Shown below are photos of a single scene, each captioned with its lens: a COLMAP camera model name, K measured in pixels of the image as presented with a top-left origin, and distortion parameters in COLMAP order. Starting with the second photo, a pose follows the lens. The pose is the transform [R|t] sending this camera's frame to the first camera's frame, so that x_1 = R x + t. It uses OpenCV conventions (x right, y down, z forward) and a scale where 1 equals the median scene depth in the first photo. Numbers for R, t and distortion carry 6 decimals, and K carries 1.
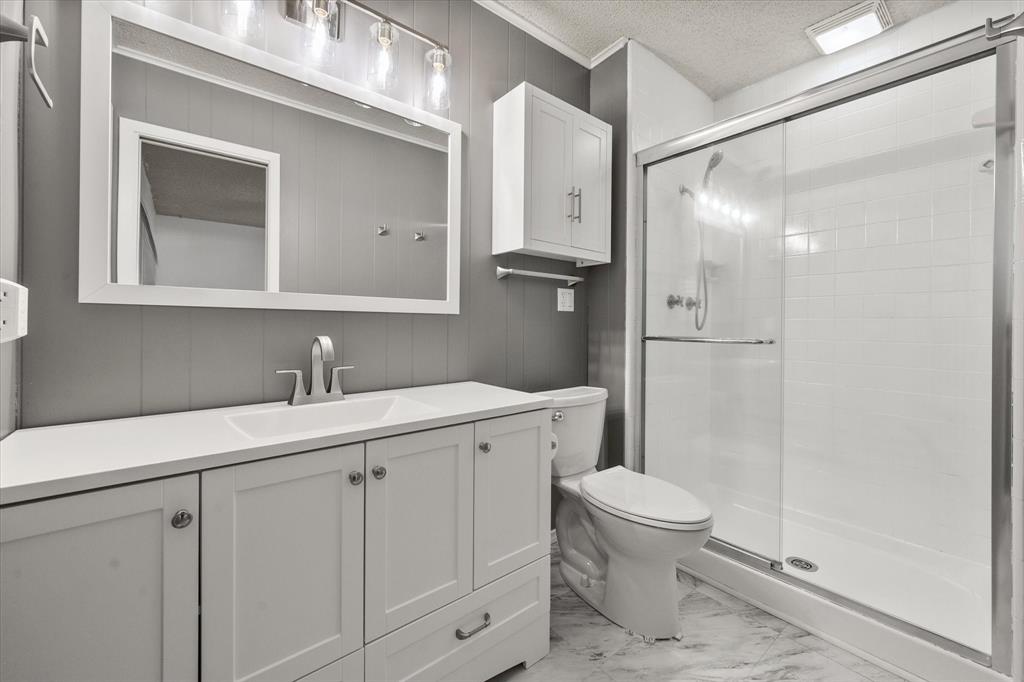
lens RADIAL K [[410.3, 0, 514.5], [0, 410.3, 325.2], [0, 0, 1]] dist [-0.000695, -0.000102]
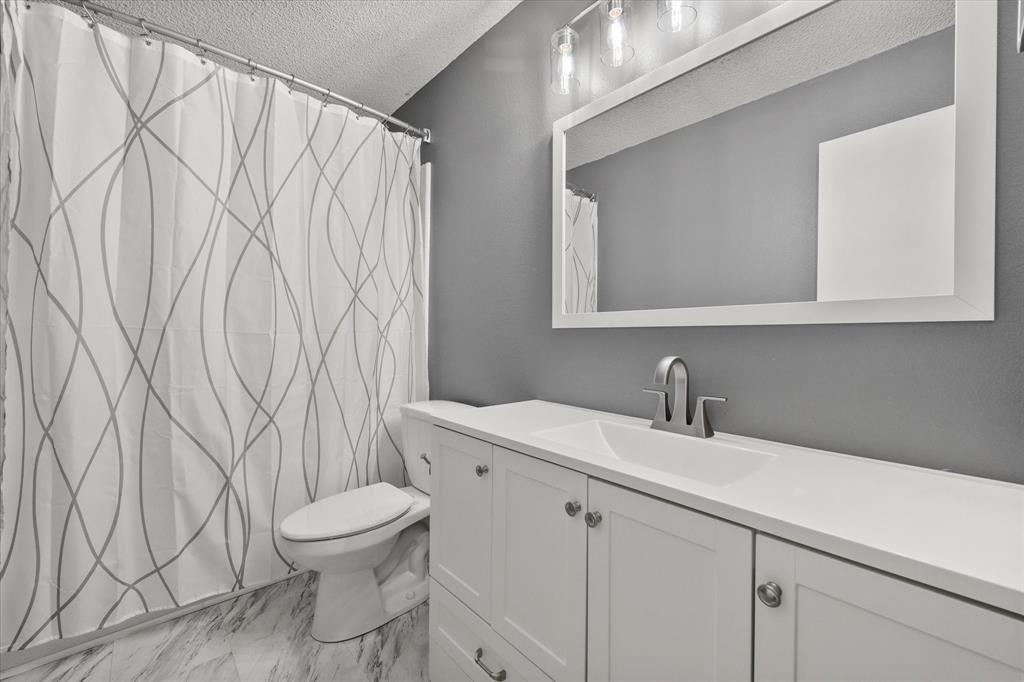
lens RADIAL K [[435.7, 0, 517.9], [0, 435.7, 340.5], [0, 0, 1]] dist [0.000067, -0.000135]
pose [[-0.007291, 0.004515, -0.999963, 0.583312], [-0.007211, 0.999964, 0.004567, -0.011117], [0.999947, 0.007244, -0.007258, 0.851760]]
